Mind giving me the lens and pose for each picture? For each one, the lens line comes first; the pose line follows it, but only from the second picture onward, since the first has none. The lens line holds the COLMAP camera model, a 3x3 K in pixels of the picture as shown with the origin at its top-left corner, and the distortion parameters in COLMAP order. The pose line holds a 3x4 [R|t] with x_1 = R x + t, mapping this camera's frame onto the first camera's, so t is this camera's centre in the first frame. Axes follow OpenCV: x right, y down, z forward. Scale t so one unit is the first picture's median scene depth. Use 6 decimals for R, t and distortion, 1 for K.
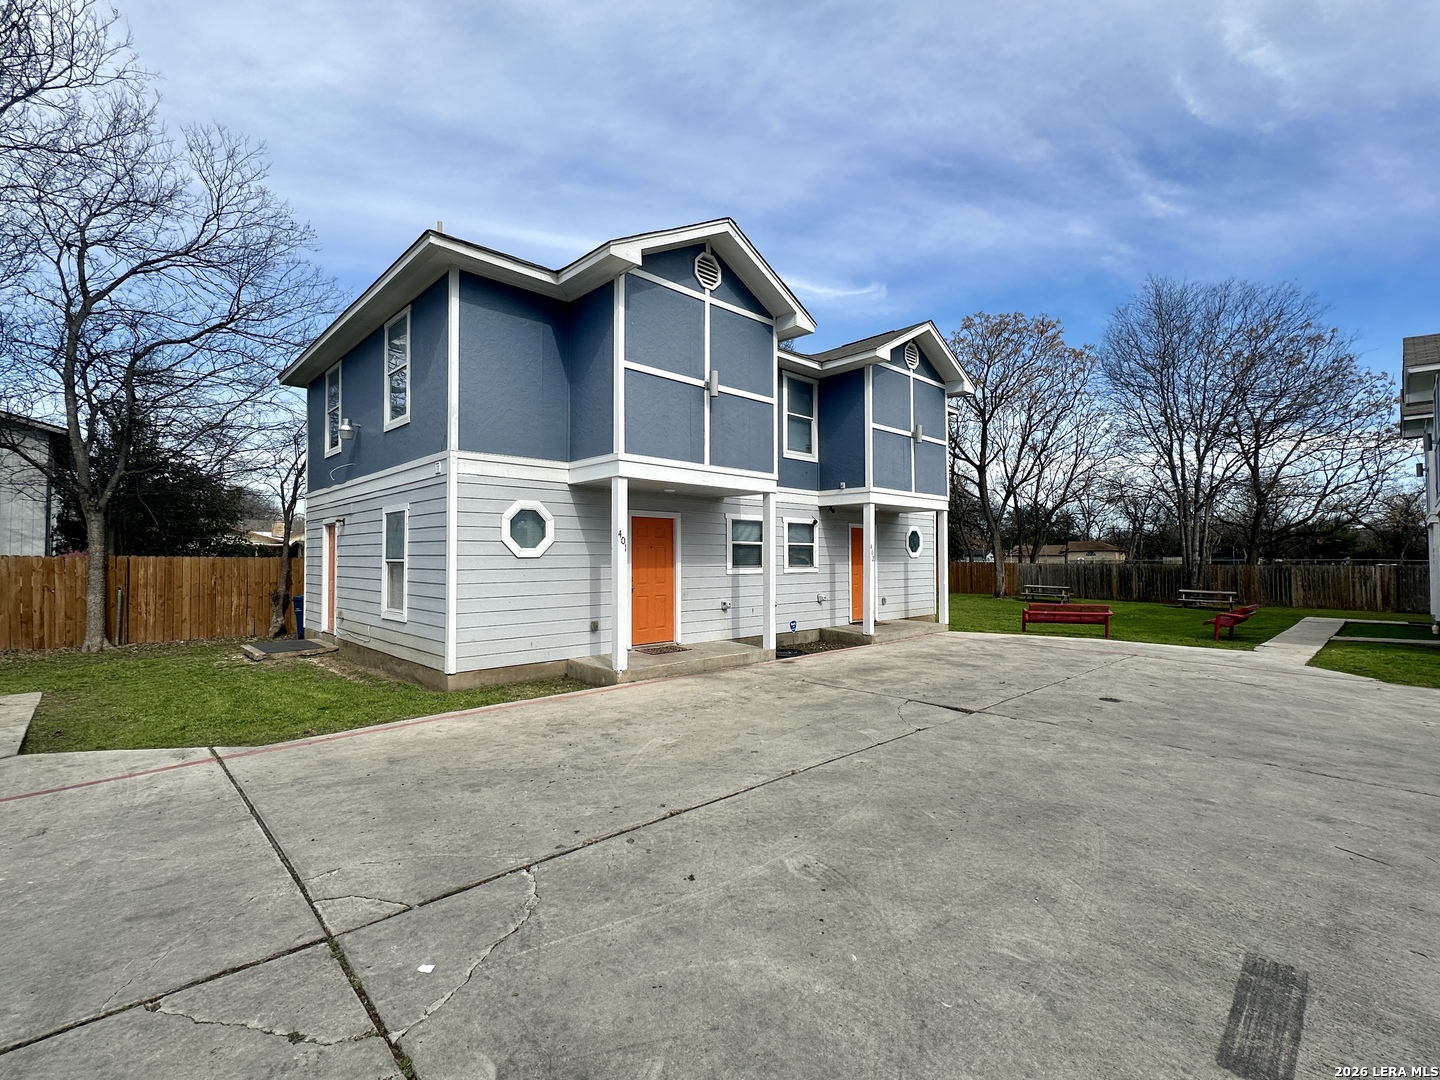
lens RADIAL K [[659.7, 0, 714.6], [0, 659.7, 546.6], [0, 0, 1]] dist [-0.001648, -0.001404]
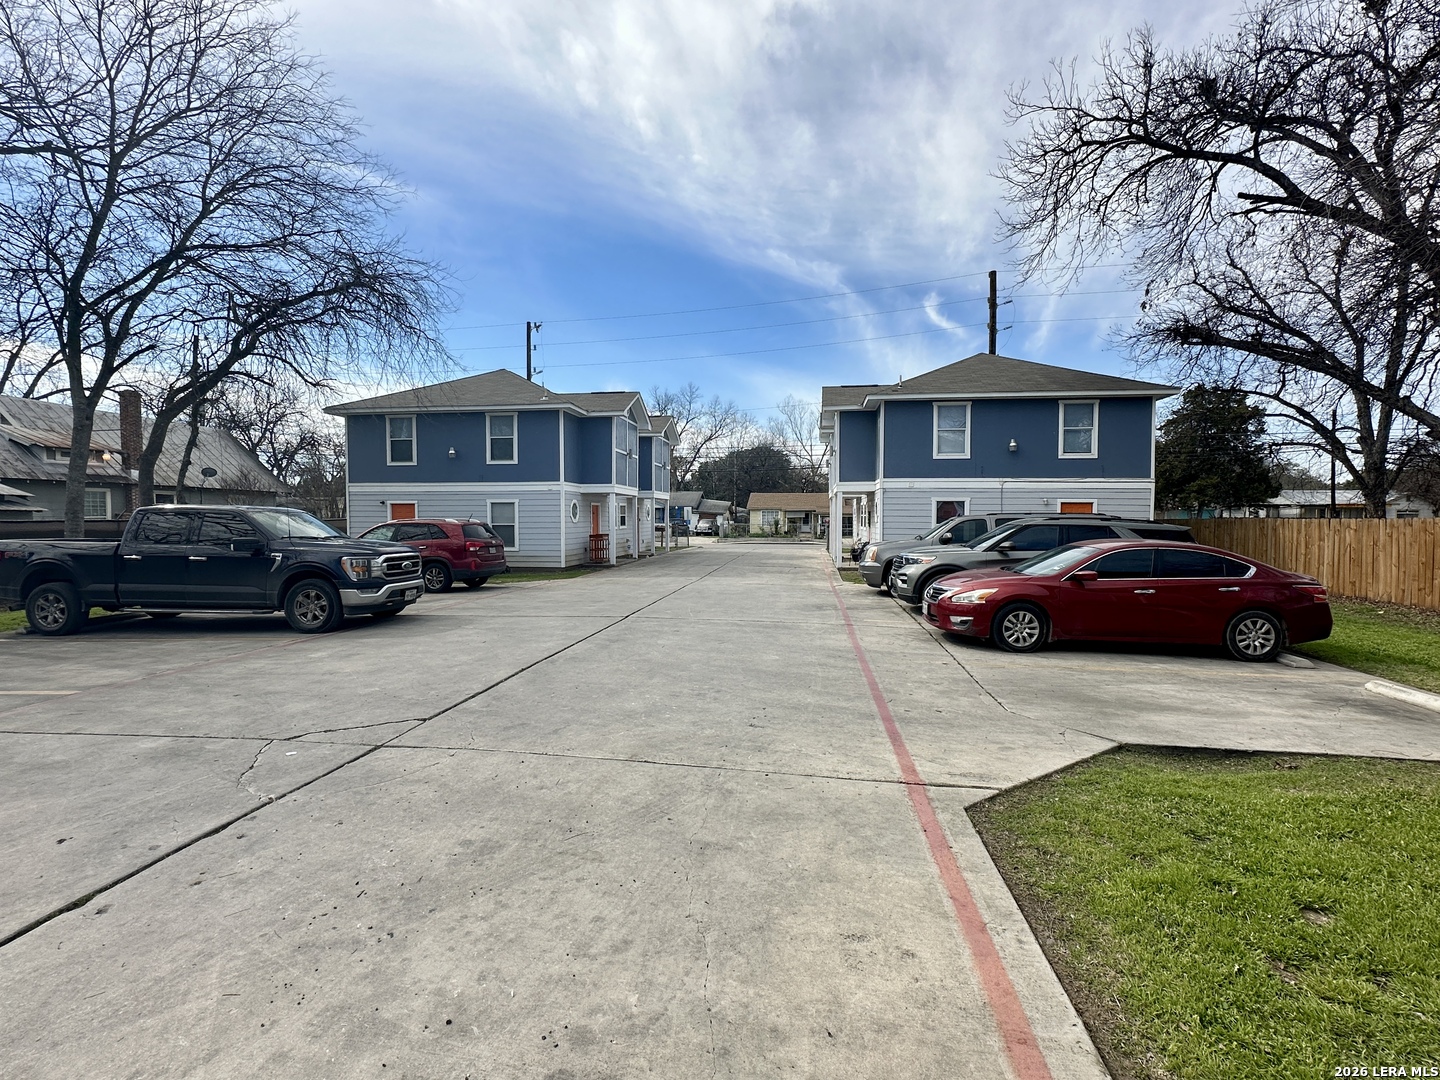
lens RADIAL K [[659.7, 0, 720.9], [0, 659.7, 541.4], [0, 0, 1]] dist [-0.001648, -0.001404]
pose [[-0.780410, 0.016246, -0.625057, -0.123369], [0.006239, 0.999815, 0.018196, 0.034439], [0.625237, 0.010301, -0.780367, 1.491024]]
